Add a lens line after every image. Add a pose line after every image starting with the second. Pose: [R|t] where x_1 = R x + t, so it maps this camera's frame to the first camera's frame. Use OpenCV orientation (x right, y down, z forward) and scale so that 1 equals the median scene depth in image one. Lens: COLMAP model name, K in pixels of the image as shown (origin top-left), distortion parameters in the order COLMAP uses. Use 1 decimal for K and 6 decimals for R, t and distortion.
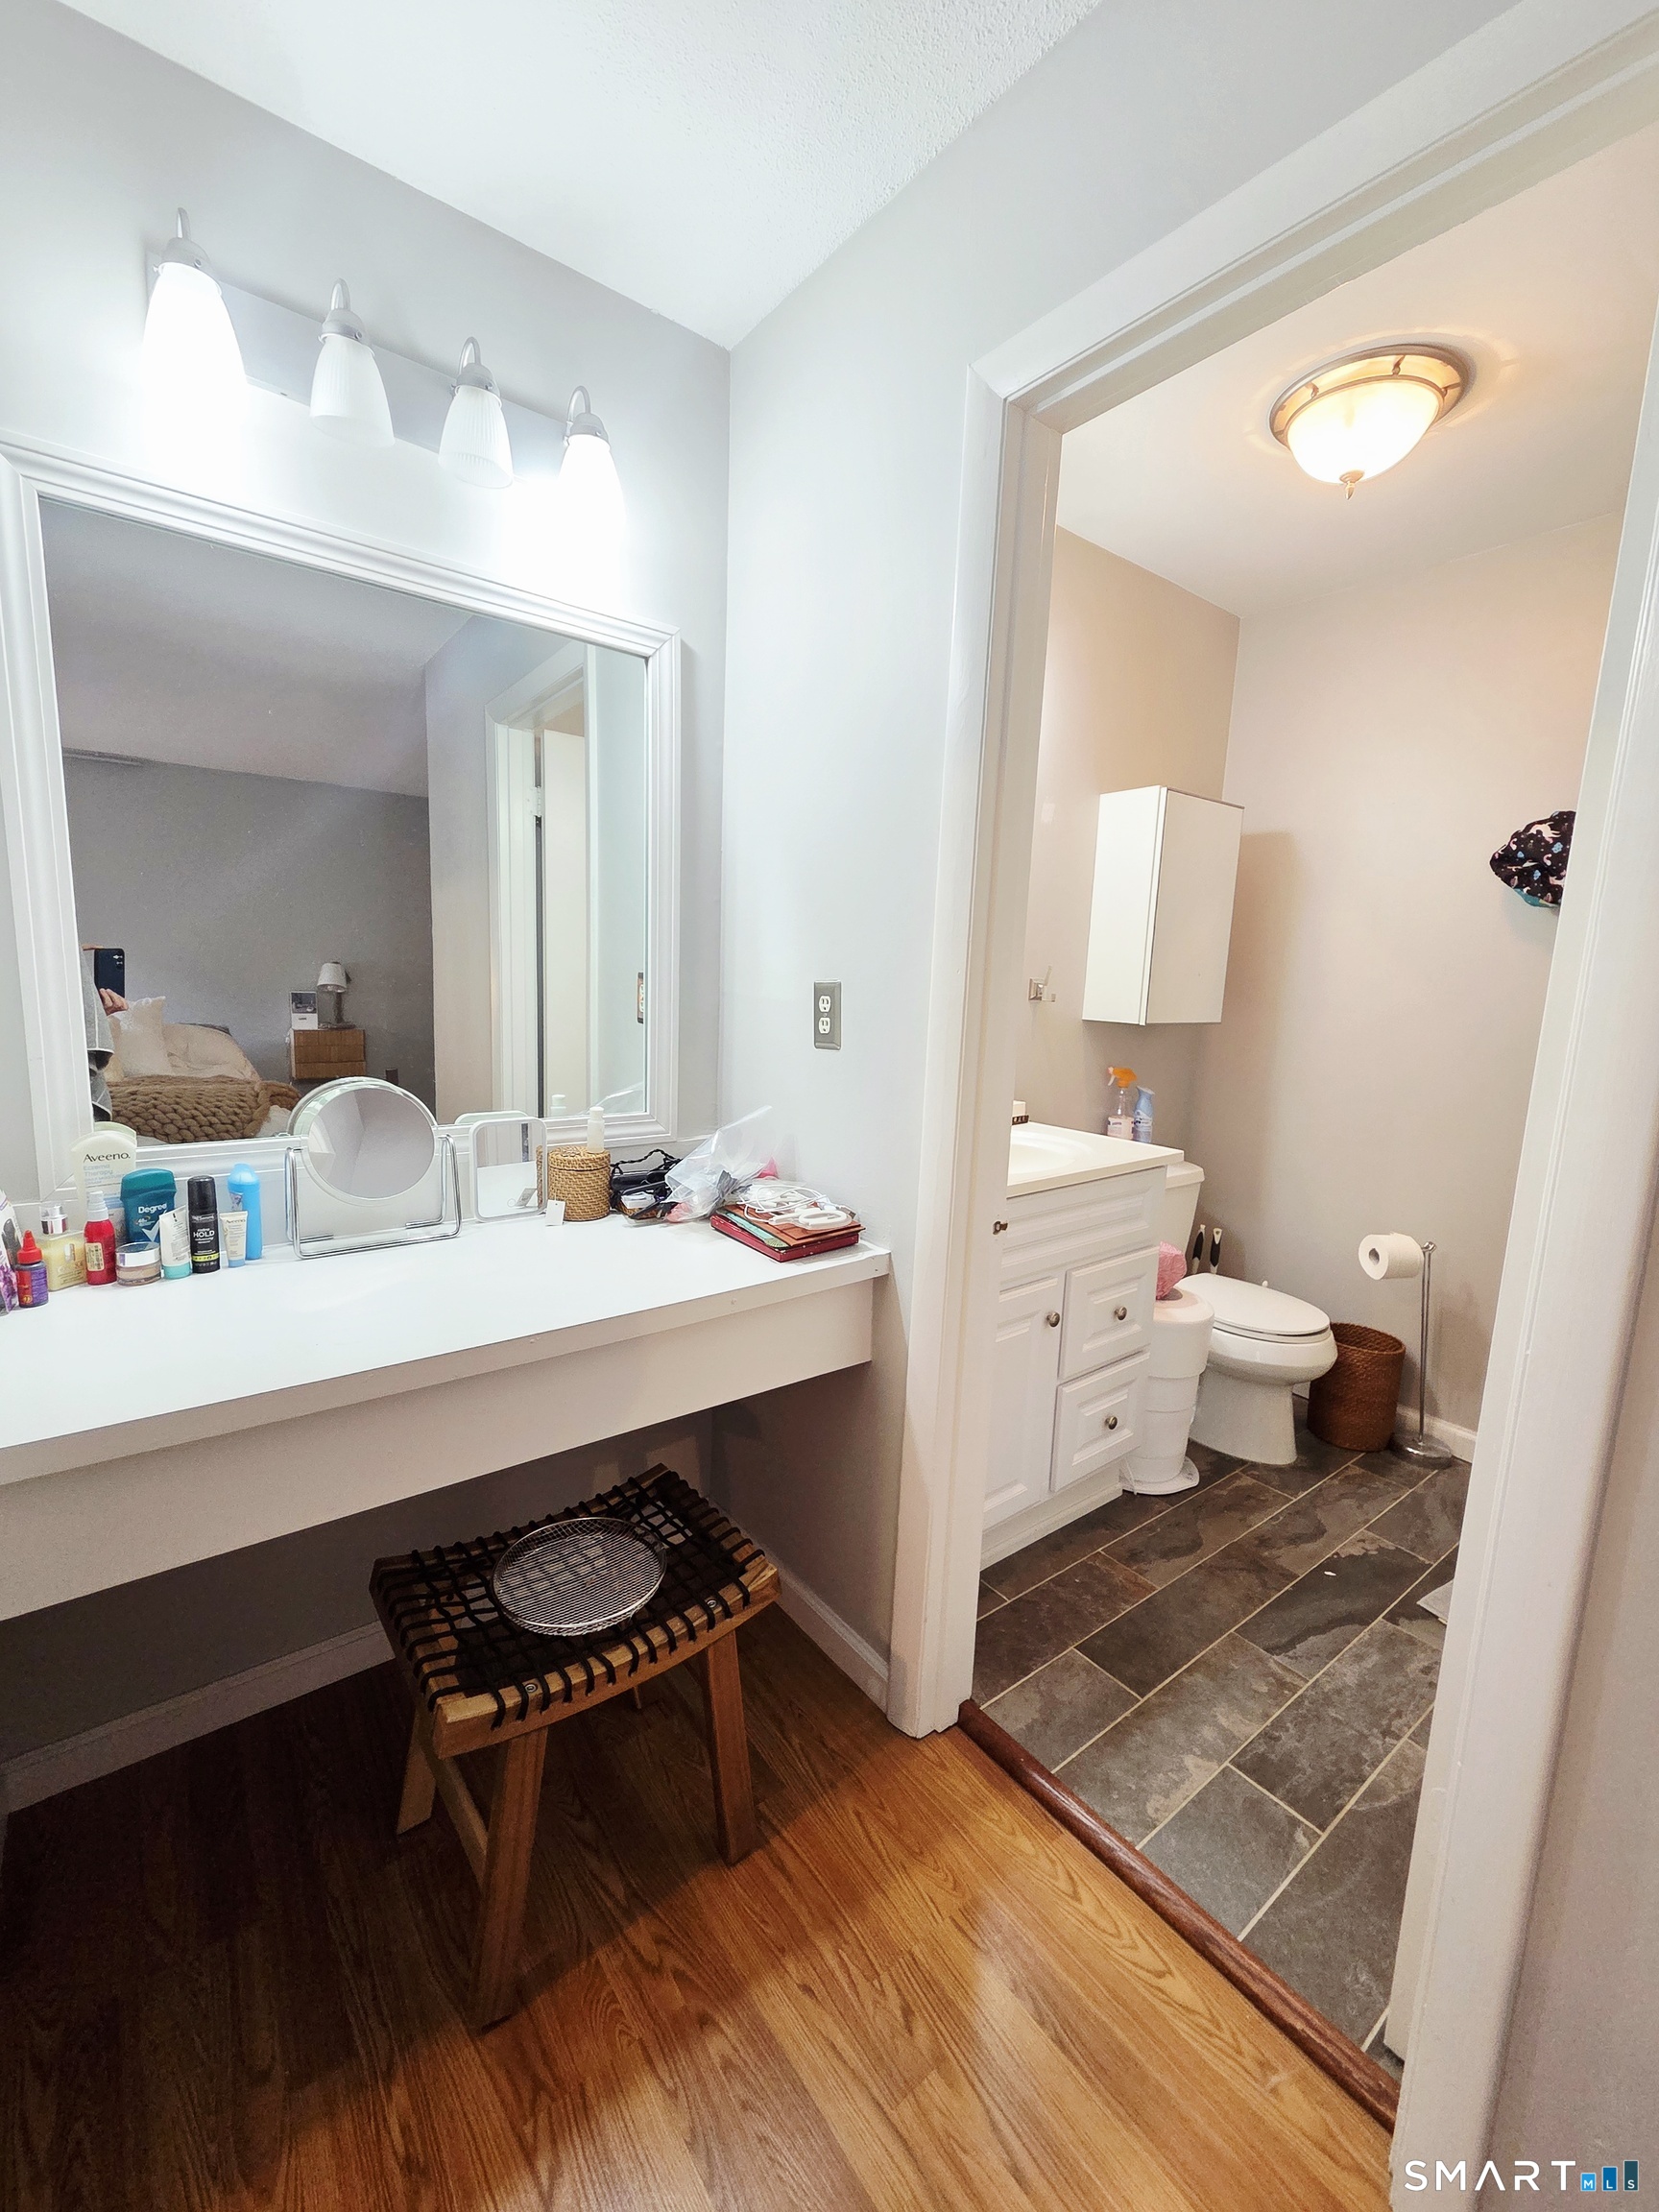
lens RADIAL K [[906.7, 0, 824.1], [0, 906.7, 1104.6], [0, 0, 1]] dist [0.002158, 0.000494]
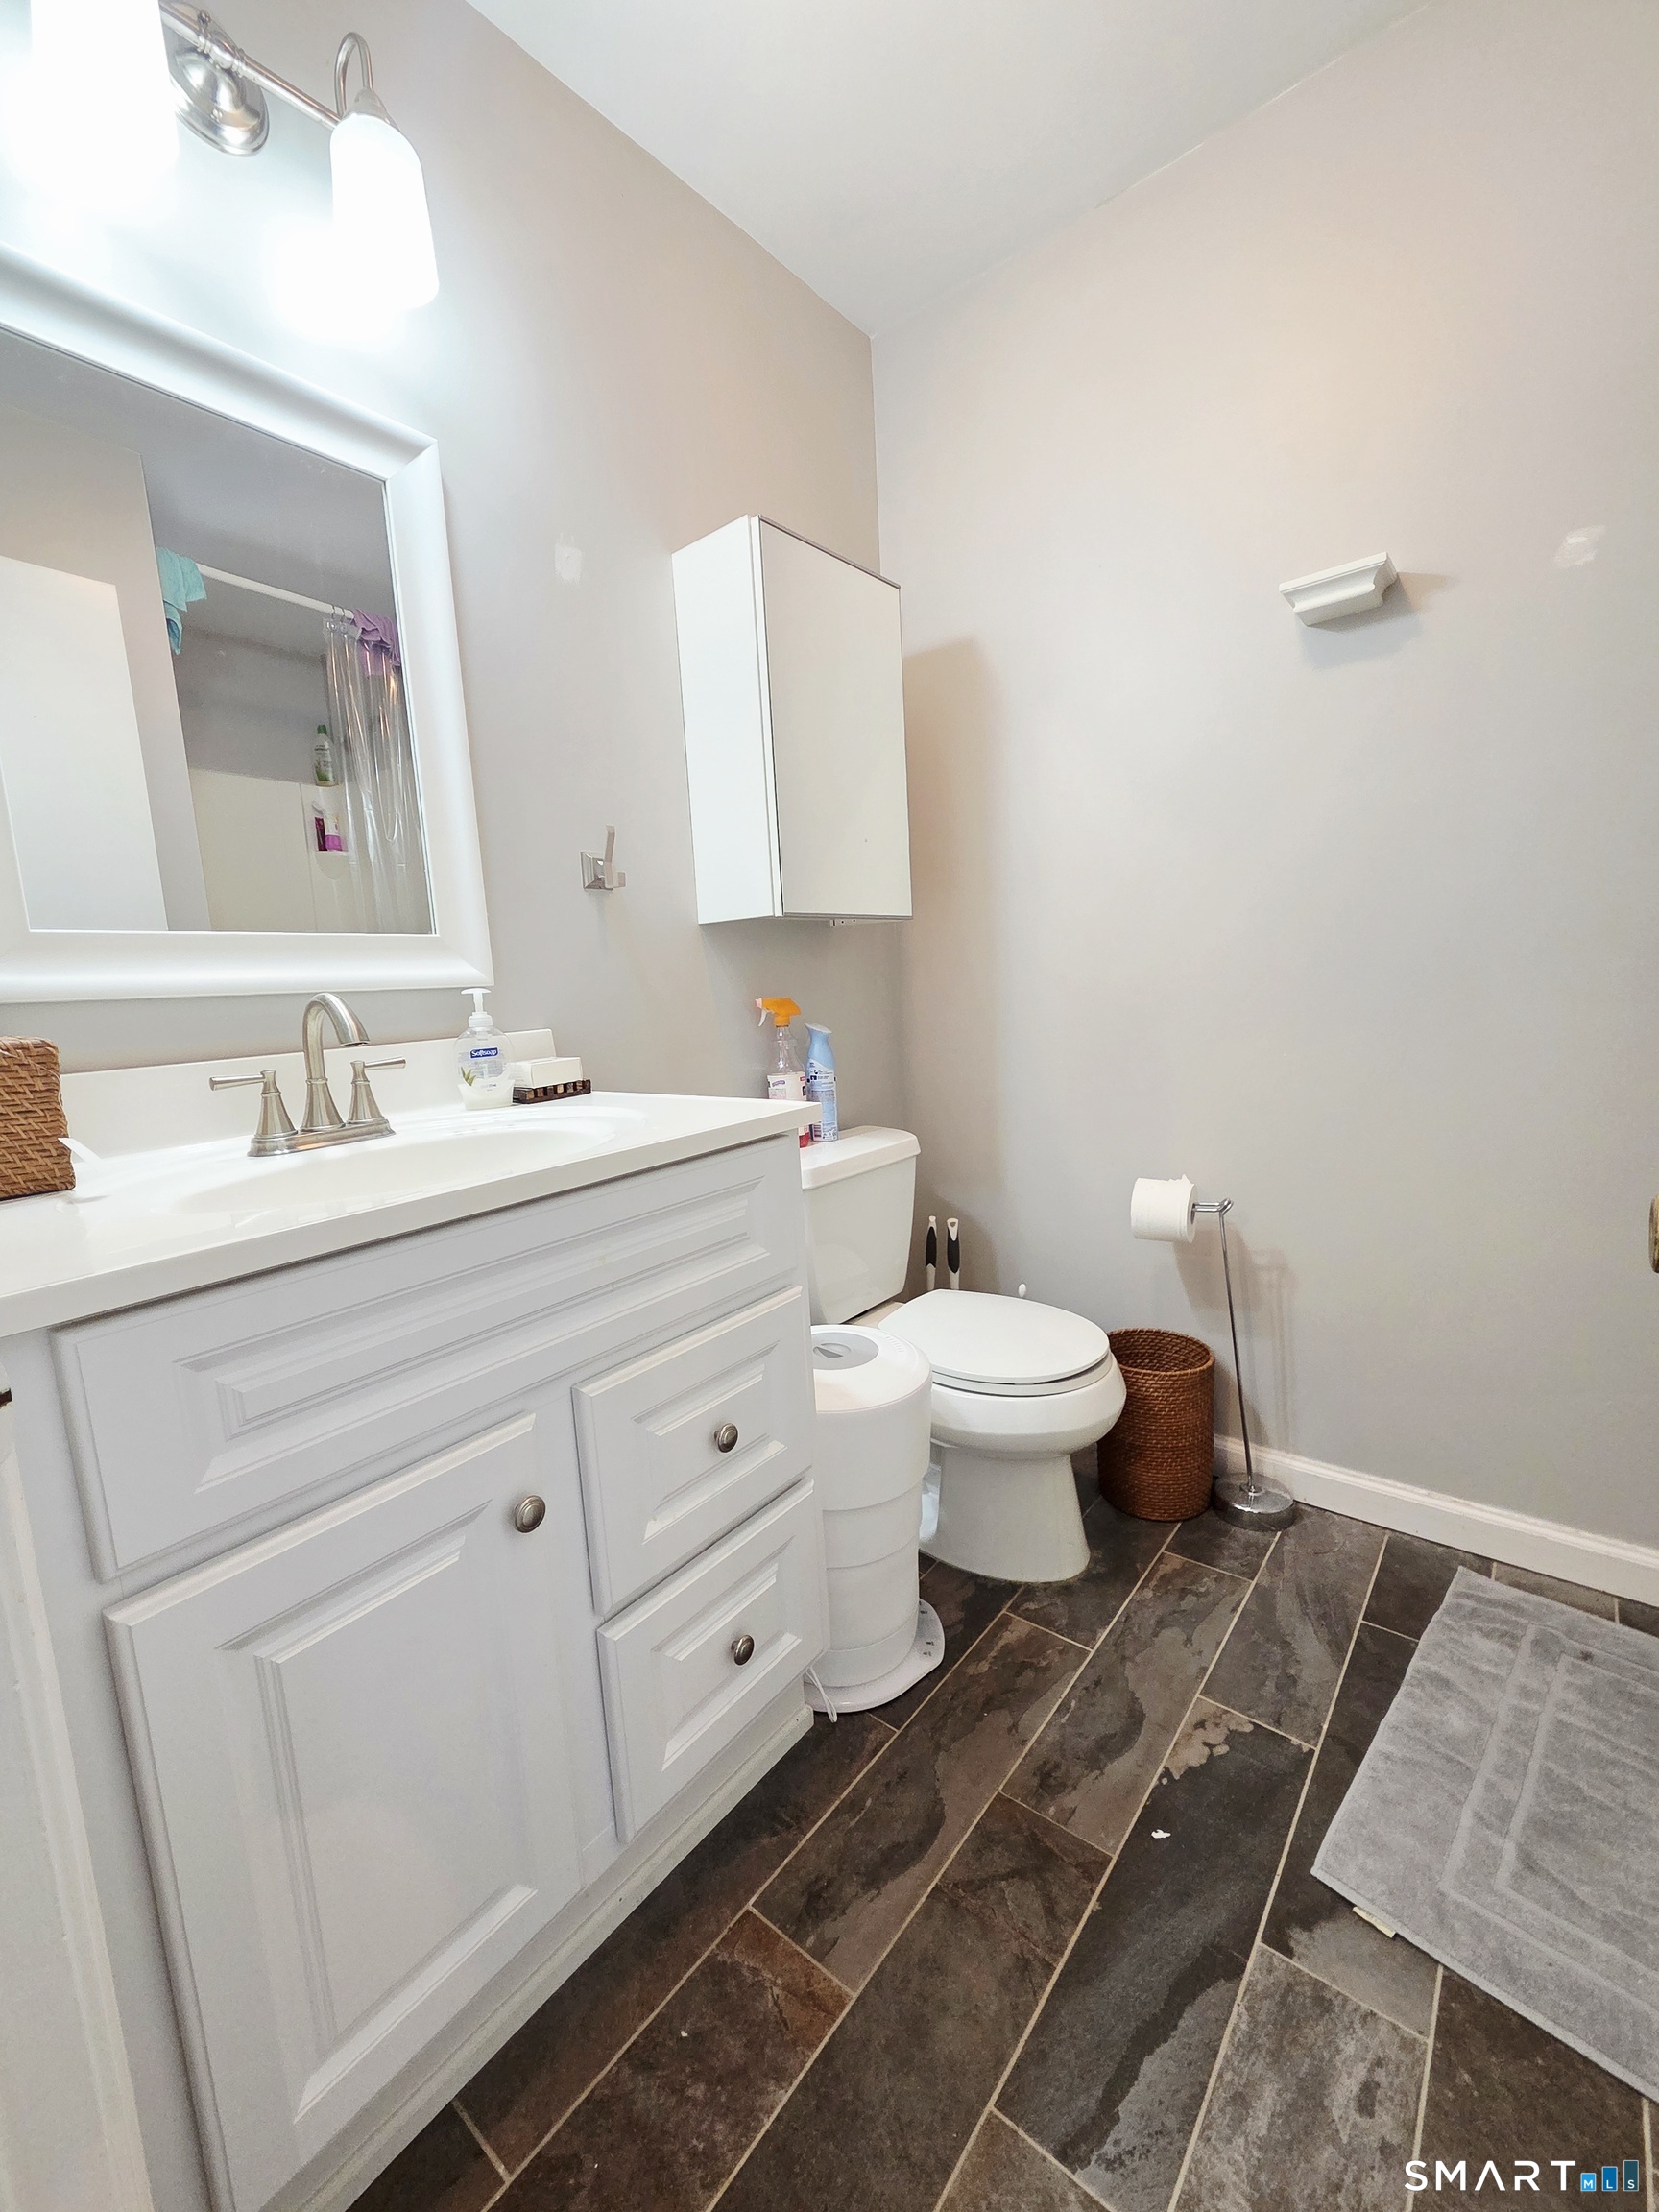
lens RADIAL K [[906.7, 0, 832.4], [0, 906.7, 1104.7], [0, 0, 1]] dist [0.002158, 0.000494]
pose [[0.968239, -0.121583, 0.218476, 0.248192], [0.123982, 0.992281, 0.002748, 0.044898], [-0.217123, 0.024426, 0.975839, 0.412465]]
